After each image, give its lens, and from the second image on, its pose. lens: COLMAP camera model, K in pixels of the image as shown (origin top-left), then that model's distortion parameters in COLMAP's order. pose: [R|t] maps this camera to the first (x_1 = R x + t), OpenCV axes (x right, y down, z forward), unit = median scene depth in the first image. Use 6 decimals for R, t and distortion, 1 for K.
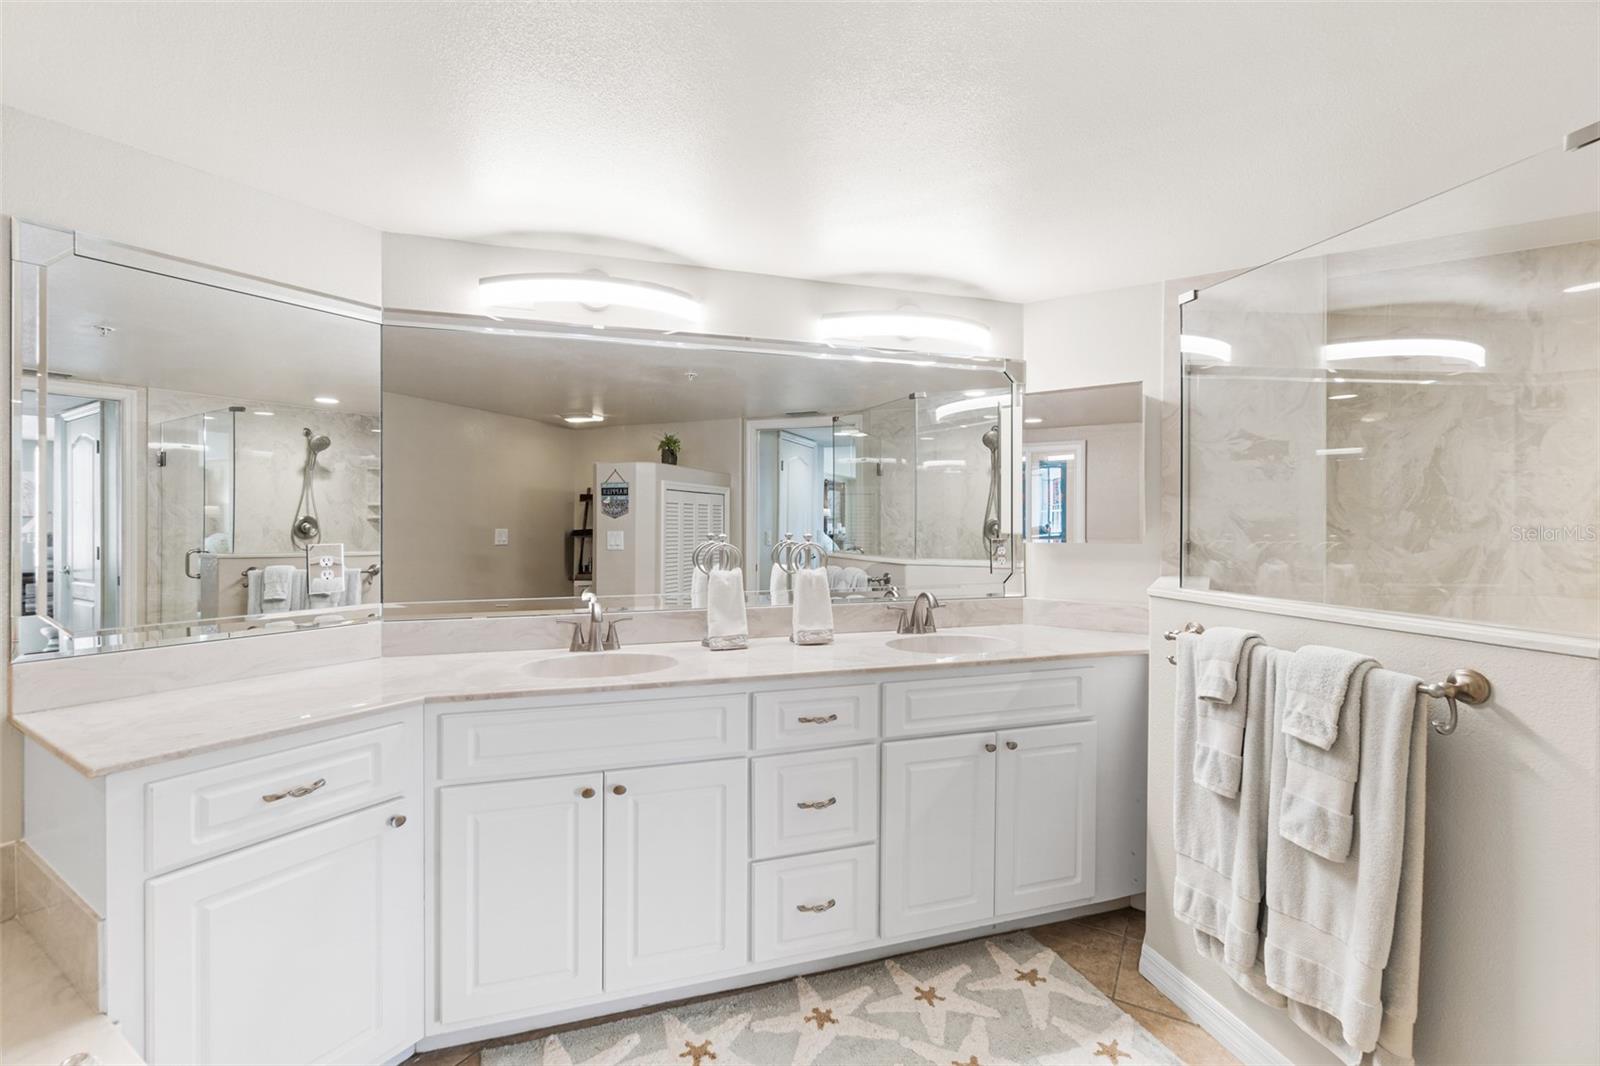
lens RADIAL K [[696.2, 0, 791.4], [0, 696.2, 531.8], [0, 0, 1]] dist [-0.002775, 0.000561]
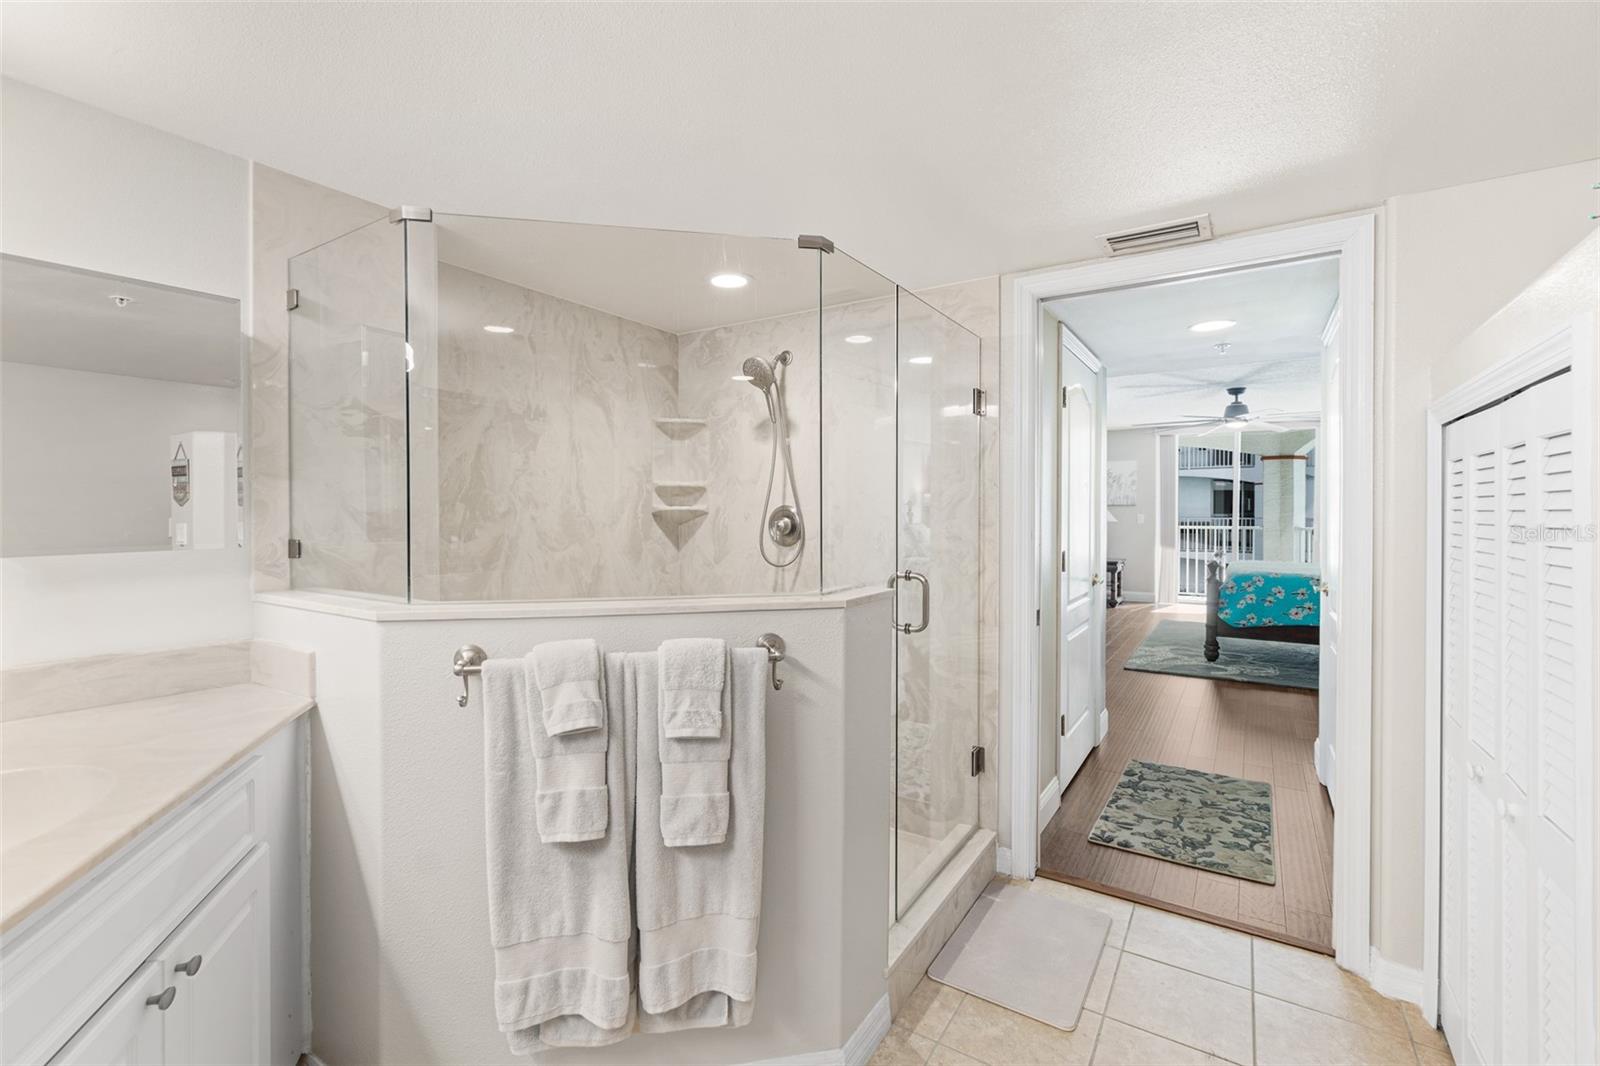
lens RADIAL K [[699.7, 0, 778.2], [0, 699.7, 522.0], [0, 0, 1]] dist [-0.006972, 0.000050]
pose [[0.037193, -0.018446, 0.999138, -0.165152], [0.016117, 0.999711, 0.017857, -0.013889], [-0.999178, 0.015439, 0.037480, 0.575596]]
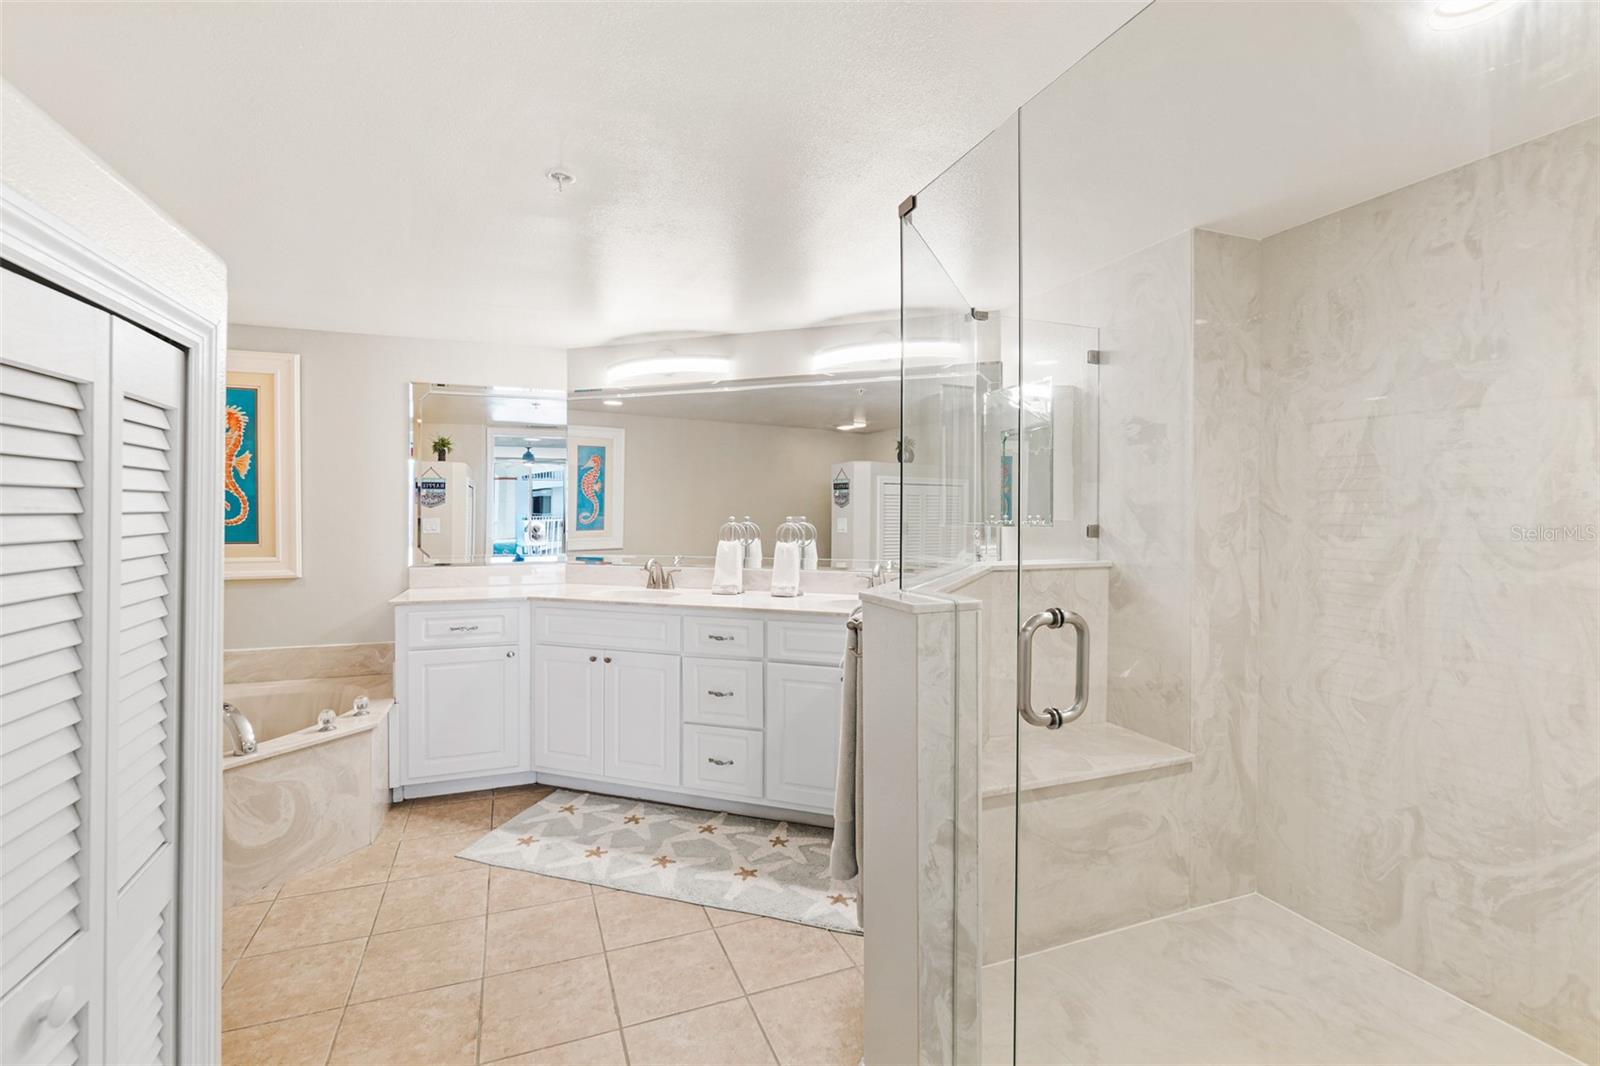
lens RADIAL K [[704.0, 0, 790.2], [0, 704.0, 523.7], [0, 0, 1]] dist [0.000689, 0.000521]
pose [[0.801440, 0.009412, -0.598001, 1.019869], [-0.009691, 0.999949, 0.002751, 0.014625], [0.597996, 0.003590, 0.801491, -0.130538]]
